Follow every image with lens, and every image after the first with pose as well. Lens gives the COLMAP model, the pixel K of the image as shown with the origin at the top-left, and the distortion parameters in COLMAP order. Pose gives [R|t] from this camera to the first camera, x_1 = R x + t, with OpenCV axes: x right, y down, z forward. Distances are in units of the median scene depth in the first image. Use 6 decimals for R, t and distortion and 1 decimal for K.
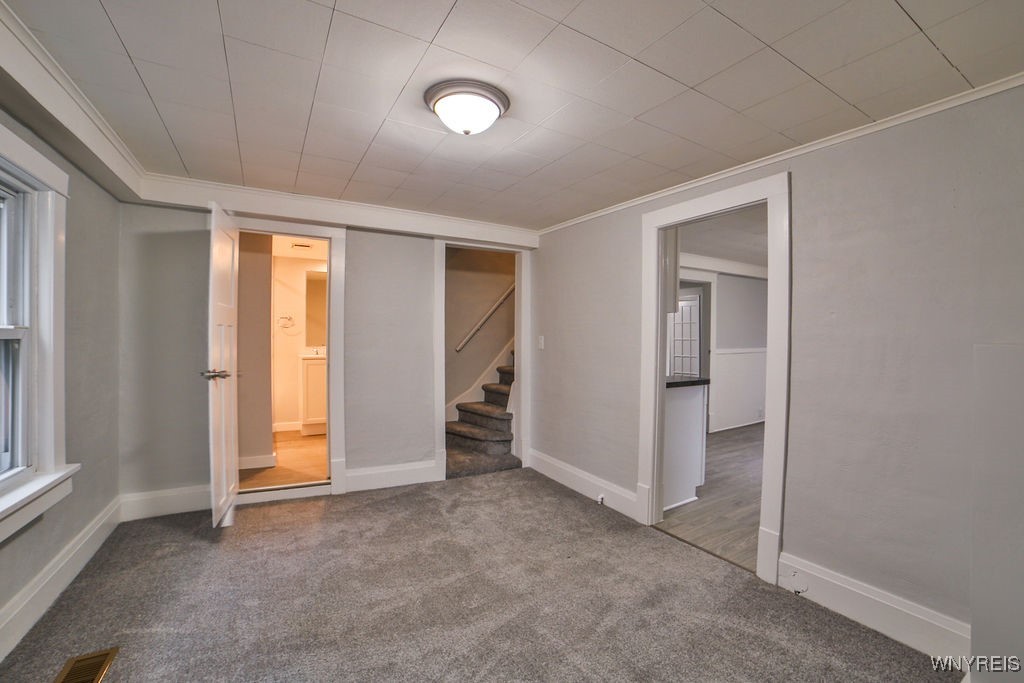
lens RADIAL K [[435.1, 0, 516.2], [0, 435.1, 339.9], [0, 0, 1]] dist [-0.099895, 0.032240]
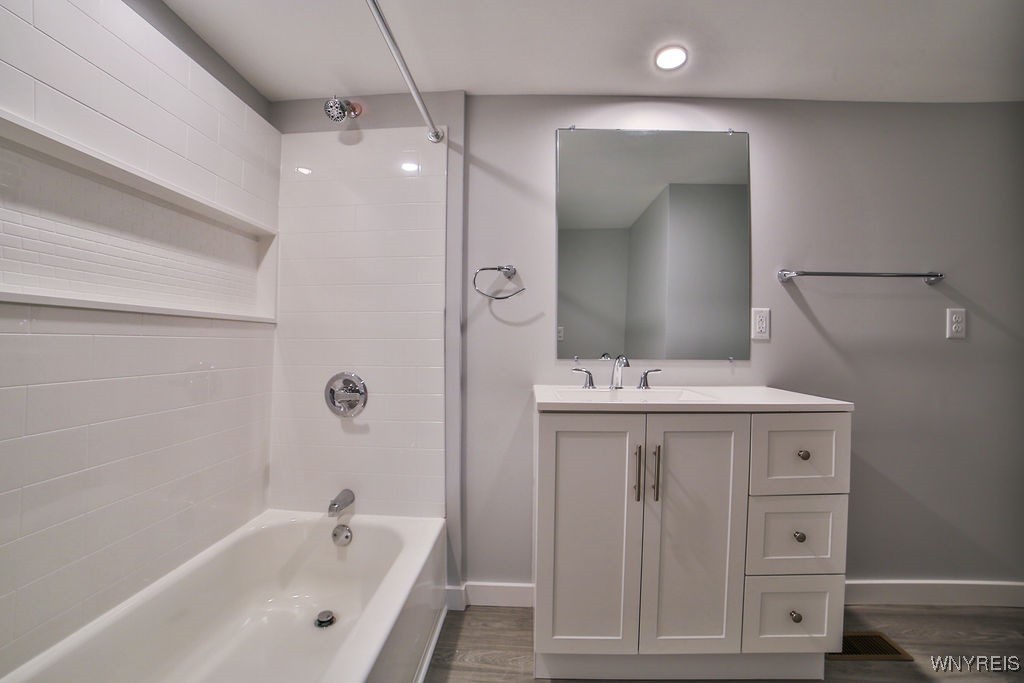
lens RADIAL K [[435.1, 0, 516.2], [0, 435.1, 339.9], [0, 0, 1]] dist [-0.099895, 0.032240]
pose [[0.845966, -0.009825, -0.533146, -0.343103], [-0.000245, 0.999823, -0.018813, 0.010879], [0.533237, 0.016046, 0.845814, 0.706395]]
